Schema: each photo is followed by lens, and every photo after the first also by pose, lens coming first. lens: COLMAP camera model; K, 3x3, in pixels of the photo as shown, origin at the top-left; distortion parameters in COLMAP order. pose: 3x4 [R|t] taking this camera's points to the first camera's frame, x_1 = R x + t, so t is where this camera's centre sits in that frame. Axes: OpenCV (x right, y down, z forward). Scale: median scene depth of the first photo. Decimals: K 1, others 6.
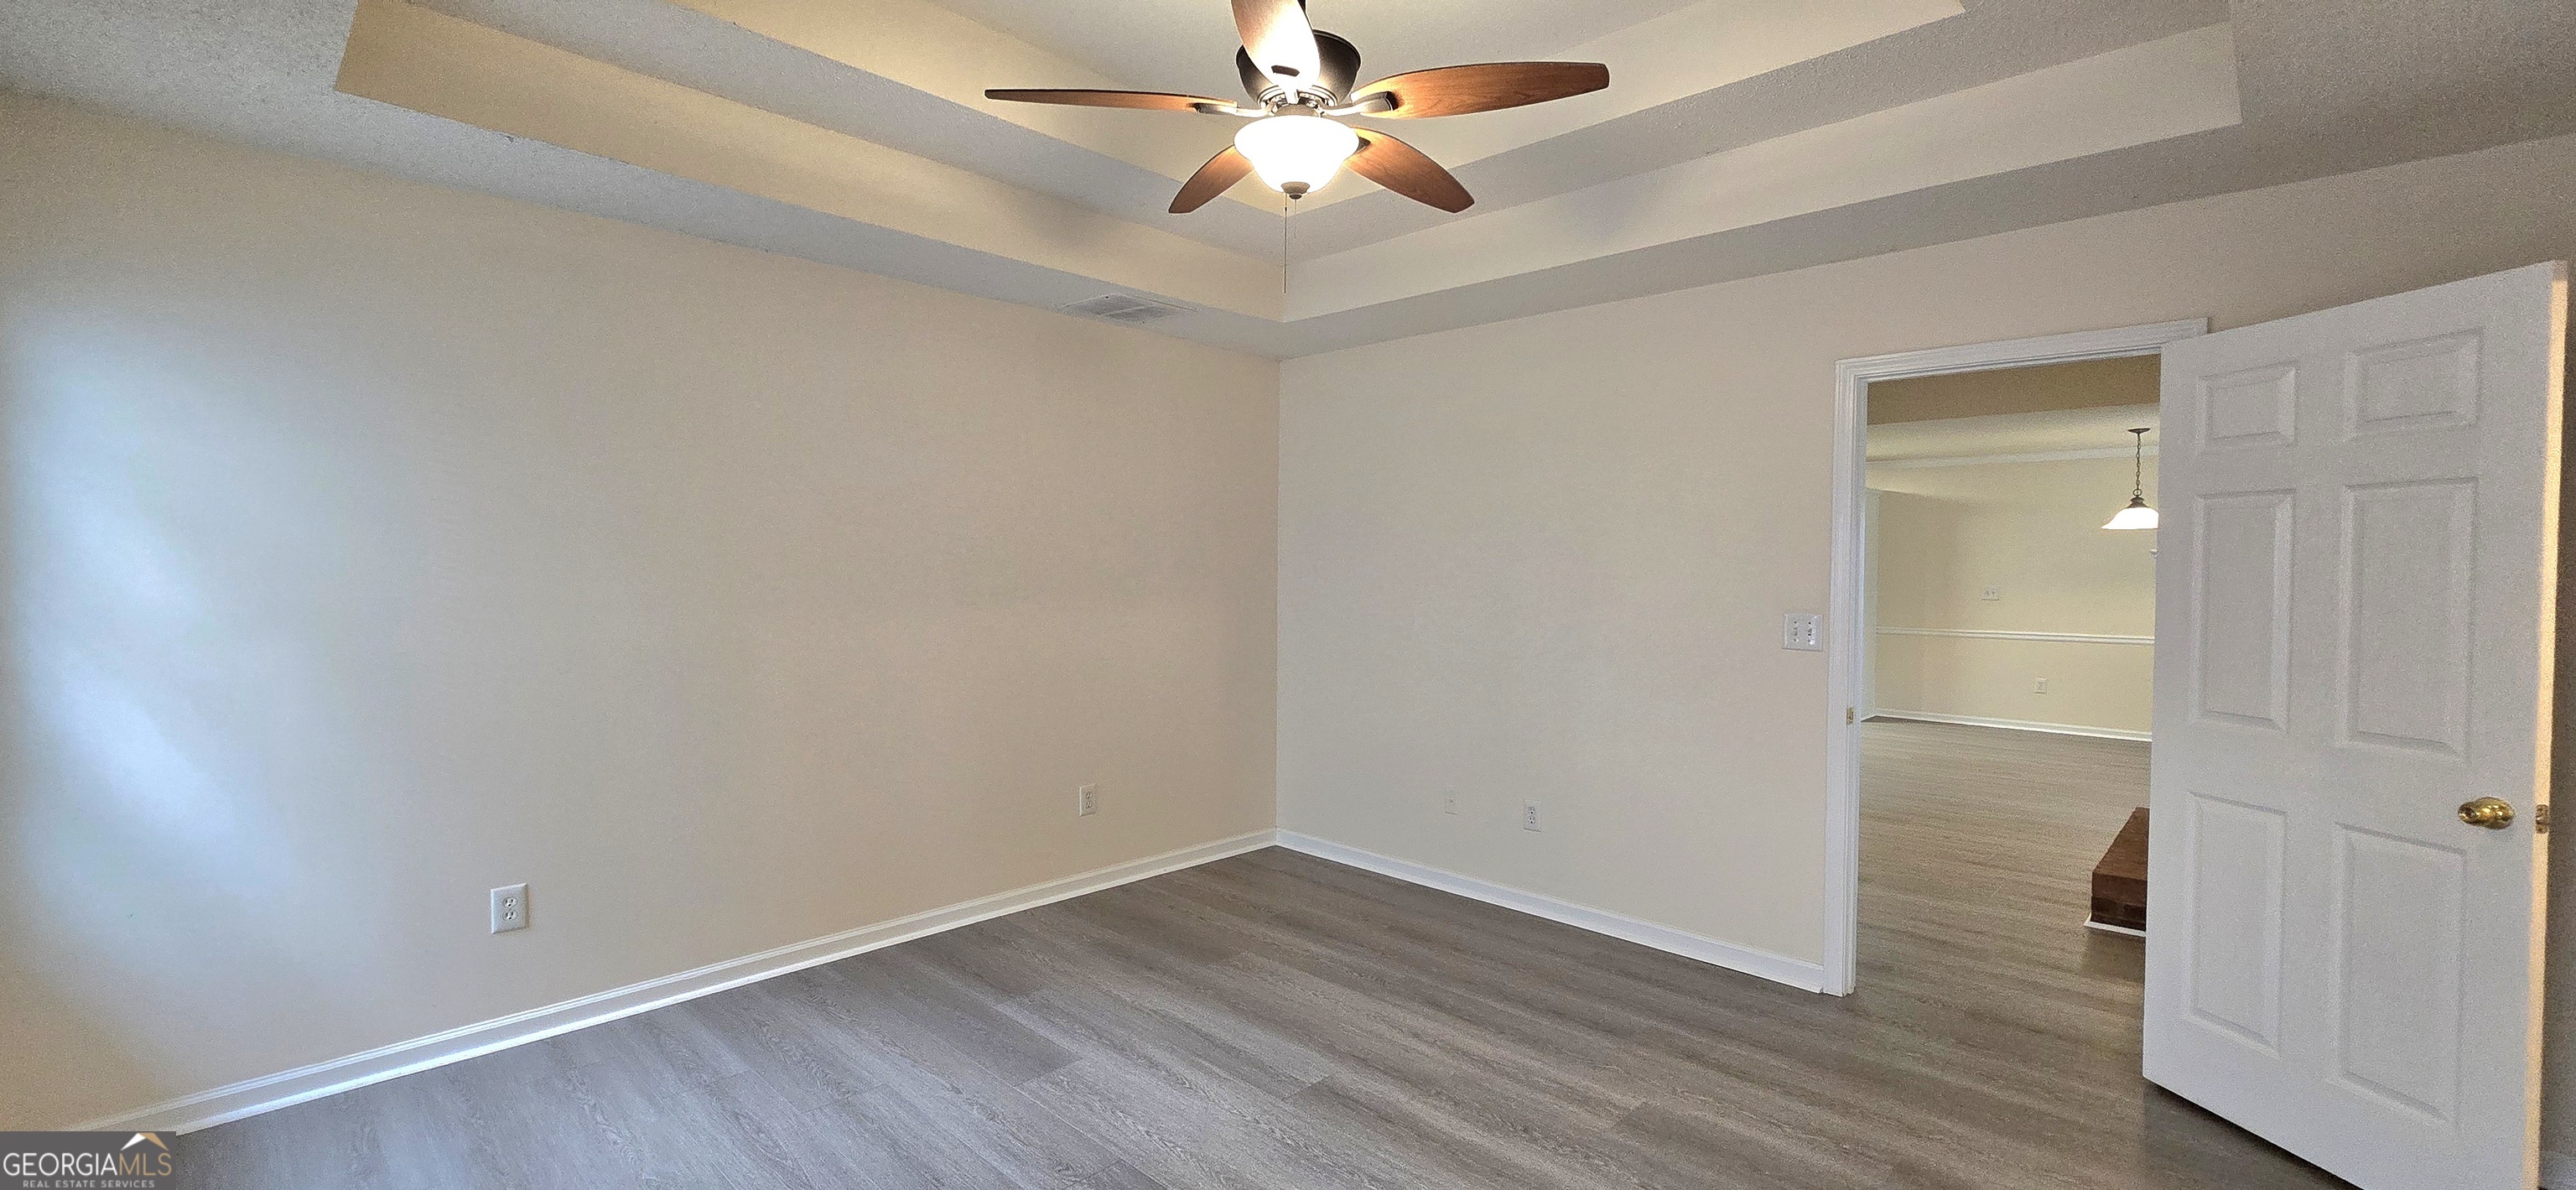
lens RADIAL K [[1057.2, 0, 1274.2], [0, 1057.2, 577.4], [0, 0, 1]] dist [-0.001425, 0.000005]
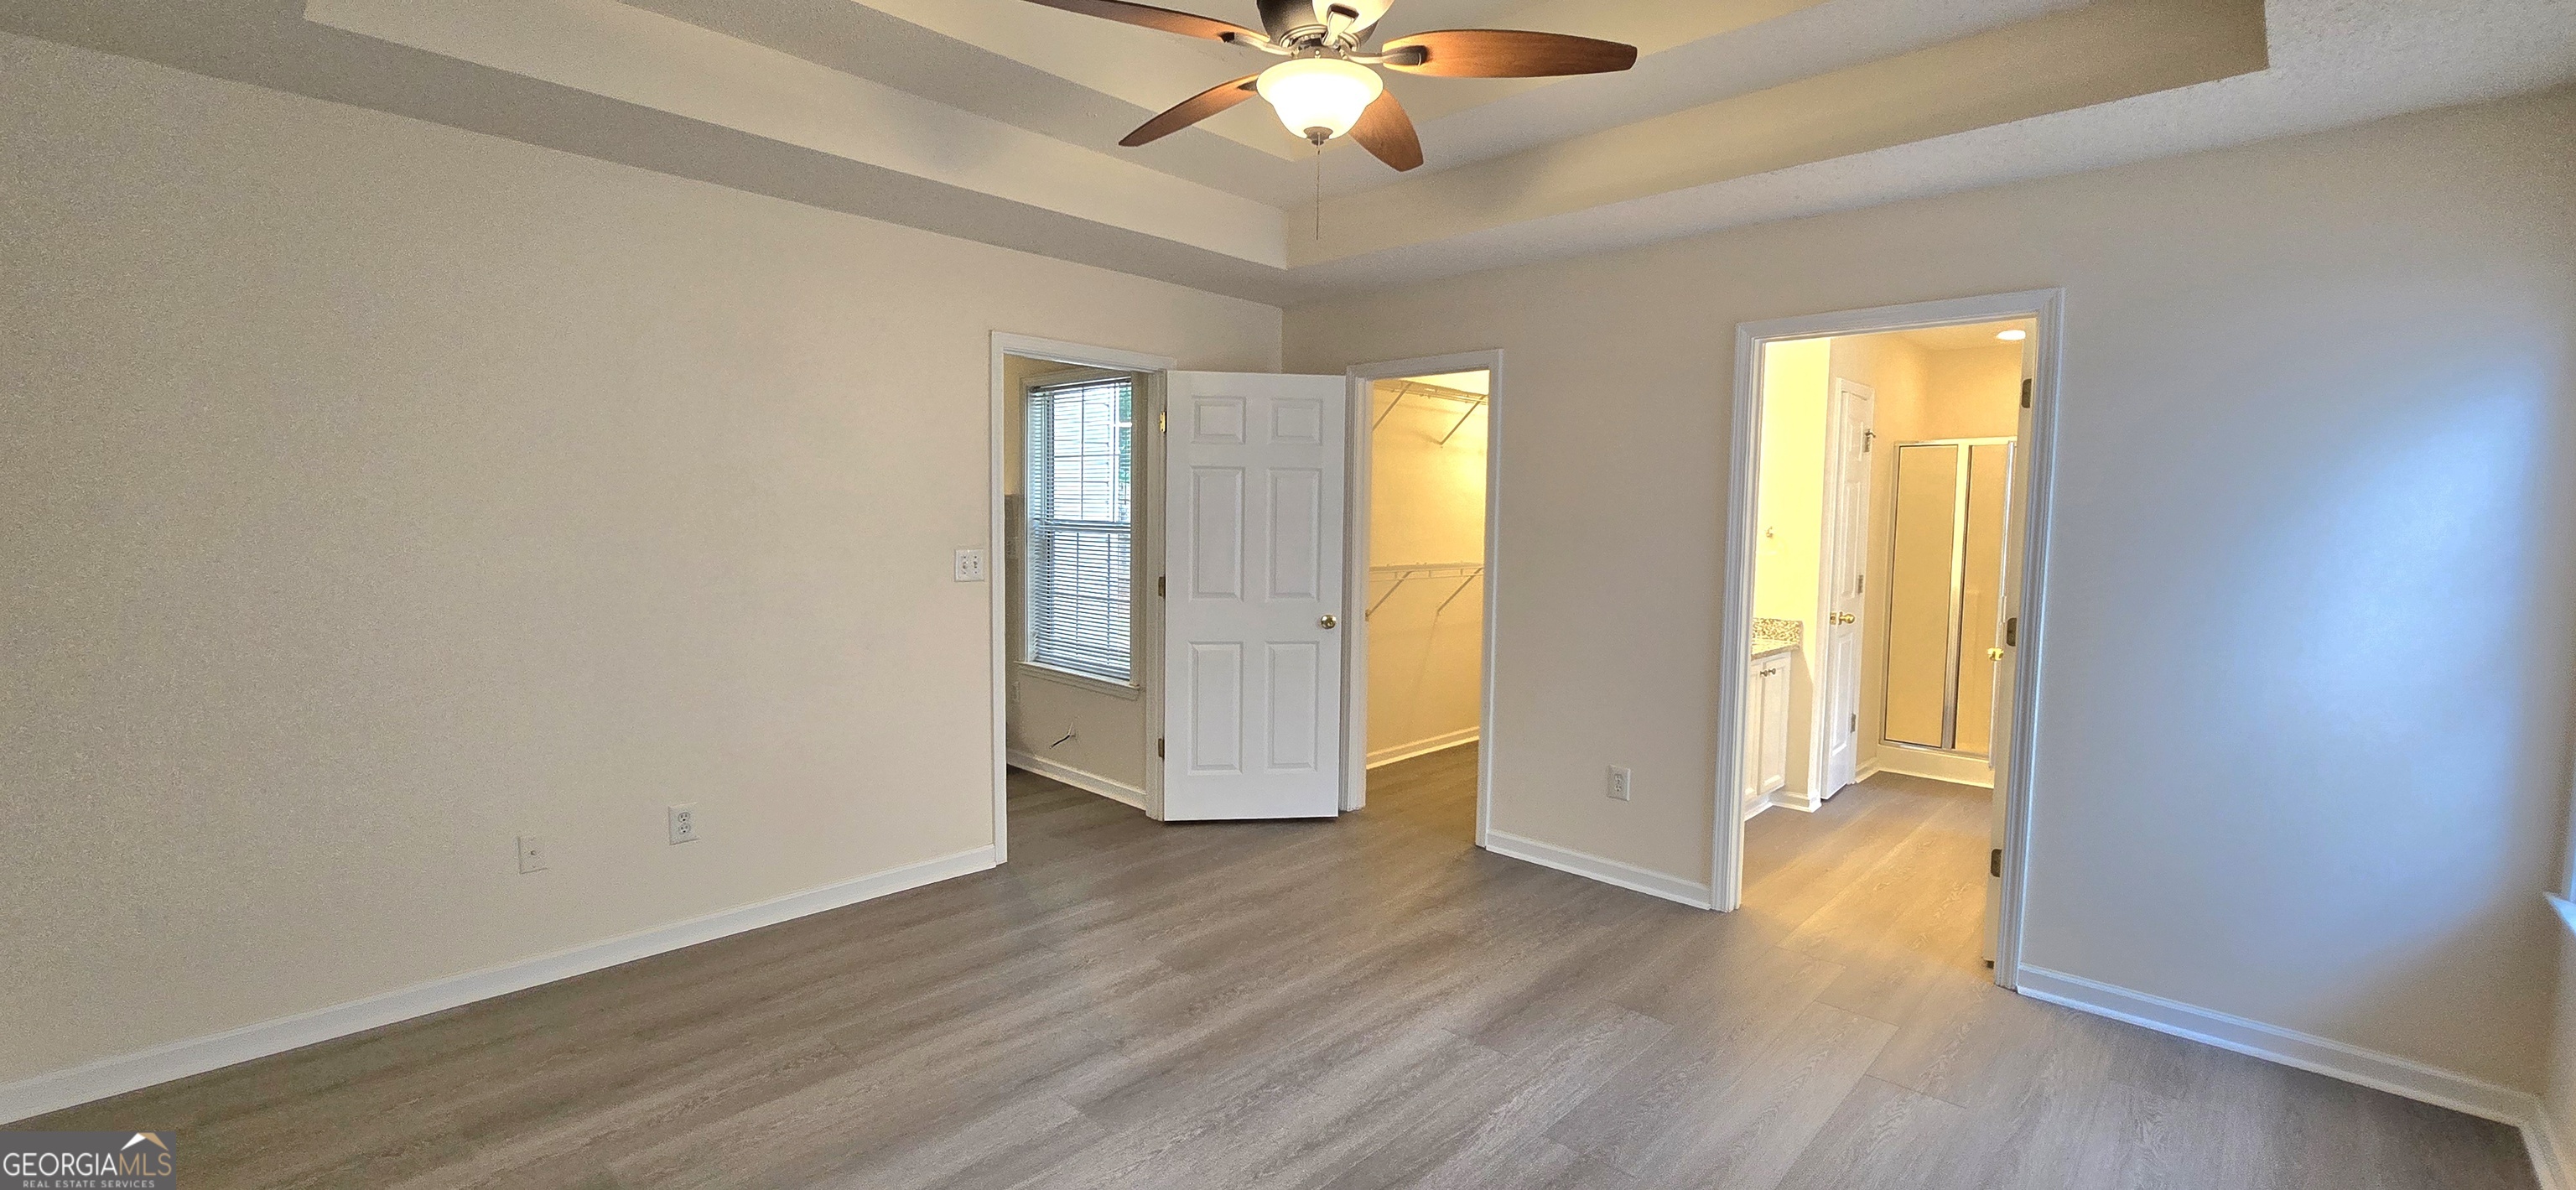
lens RADIAL K [[1054.4, 0, 1285.3], [0, 1054.4, 585.9], [0, 0, 1]] dist [-0.002956, 0.000311]
pose [[-0.010581, -0.079446, 0.996783, -0.685056], [-0.000724, 0.996839, 0.079442, -0.018855], [-0.999944, 0.000119, -0.010605, 0.724117]]
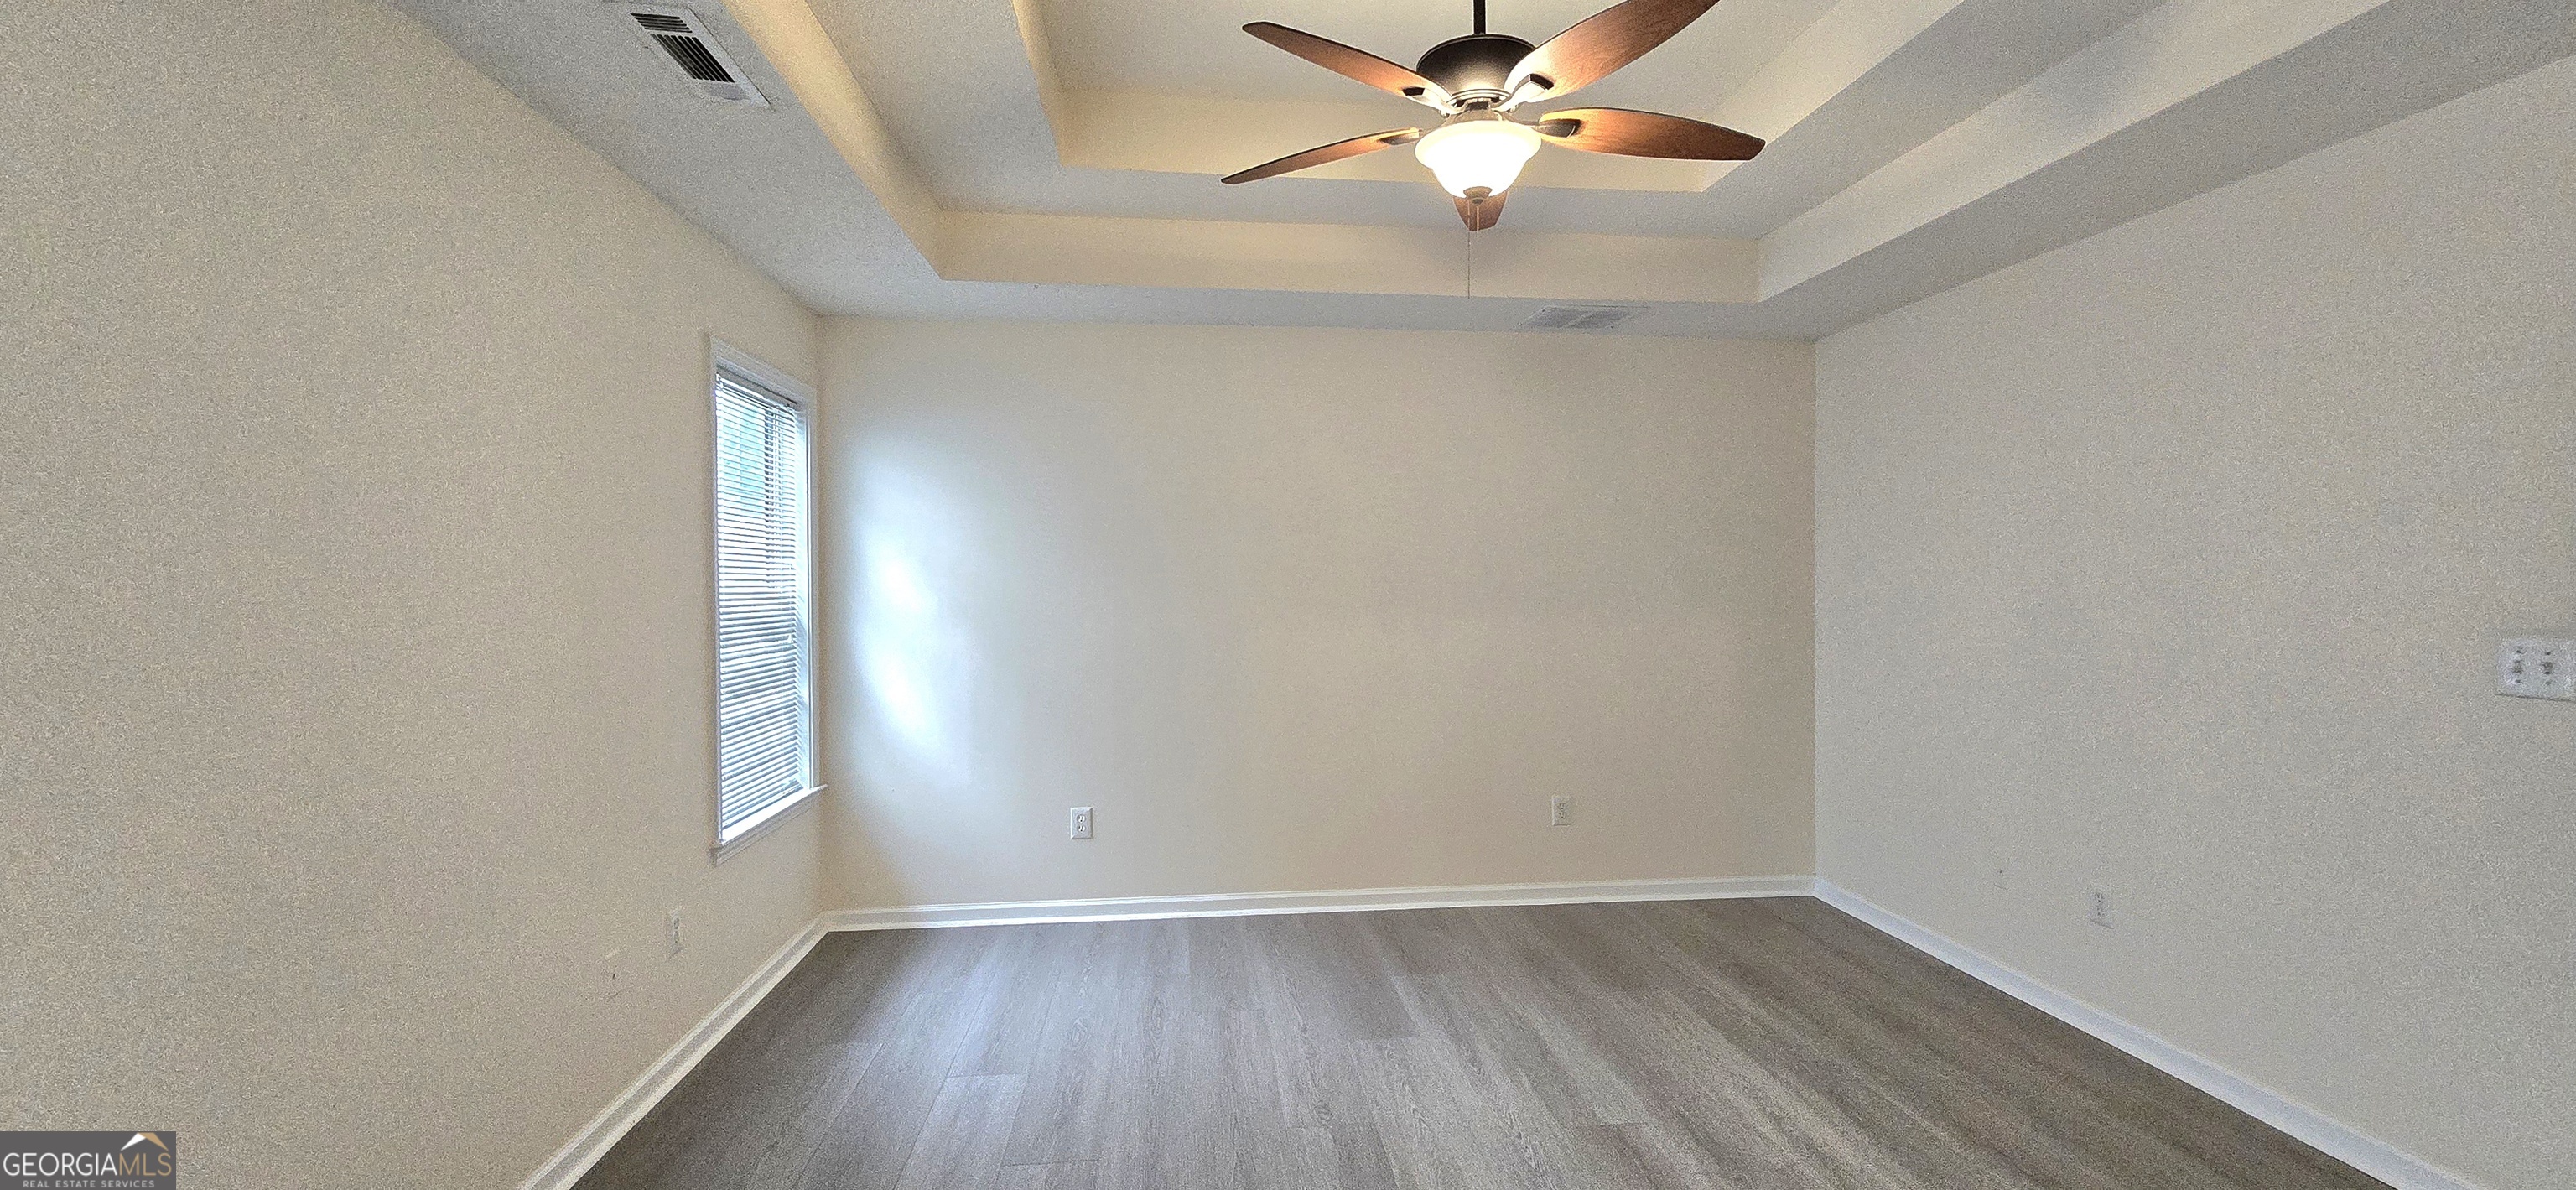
lens RADIAL K [[1054.4, 0, 1285.3], [0, 1054.4, 585.9], [0, 0, 1]] dist [-0.002956, 0.000311]
pose [[0.766102, -0.007950, -0.642669, 0.362828], [0.000587, 0.999932, -0.011670, 0.011664], [0.642718, 0.008563, 0.766055, 0.084927]]
